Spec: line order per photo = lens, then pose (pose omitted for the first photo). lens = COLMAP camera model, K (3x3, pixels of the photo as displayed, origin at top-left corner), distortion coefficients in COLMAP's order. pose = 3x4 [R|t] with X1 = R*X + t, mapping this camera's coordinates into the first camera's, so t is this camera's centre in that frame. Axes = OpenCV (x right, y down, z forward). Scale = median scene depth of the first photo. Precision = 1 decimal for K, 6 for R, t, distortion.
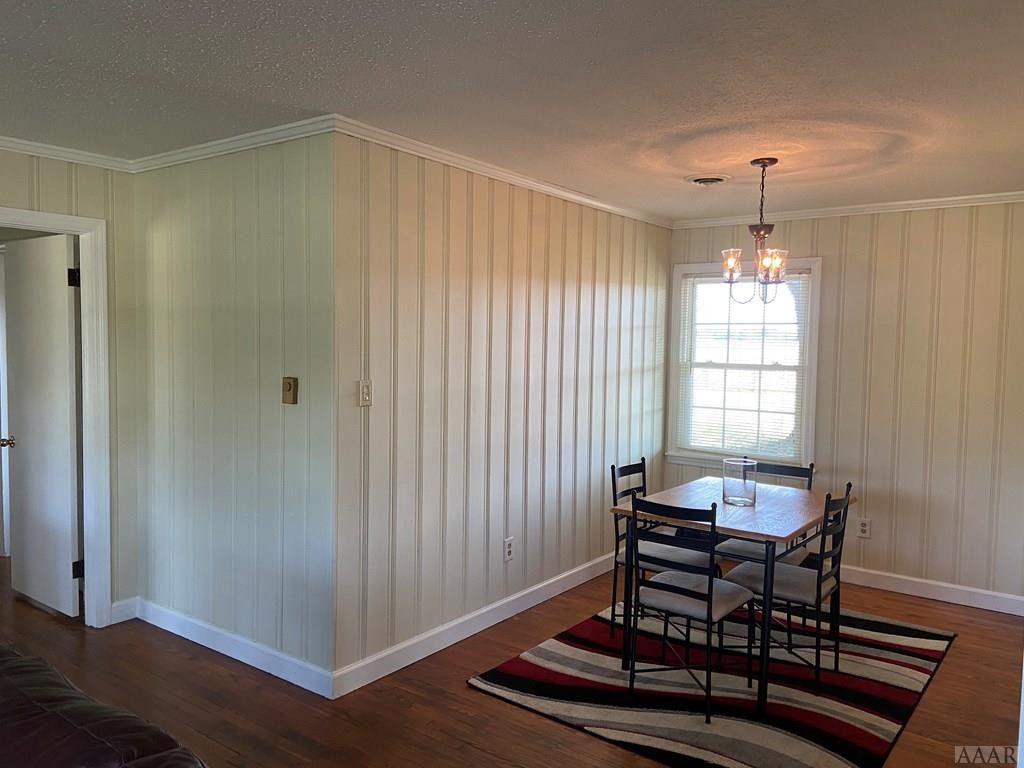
lens RADIAL K [[766.8, 0, 504.3], [0, 766.8, 380.3], [0, 0, 1]] dist [0.118410, -0.153910]
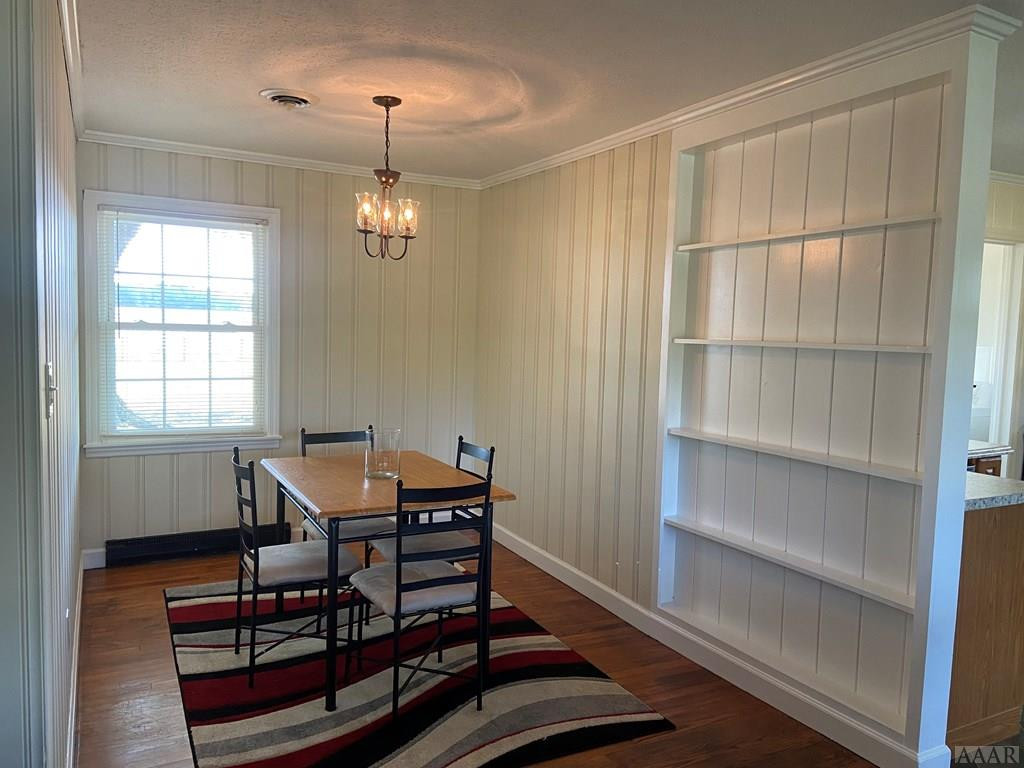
lens RADIAL K [[766.8, 0, 504.3], [0, 766.8, 380.3], [0, 0, 1]] dist [0.118410, -0.153910]
pose [[0.434873, -0.077724, 0.897131, -0.340416], [0.029011, 0.996960, 0.072311, -0.013047], [-0.900024, -0.005420, 0.435806, 0.365943]]
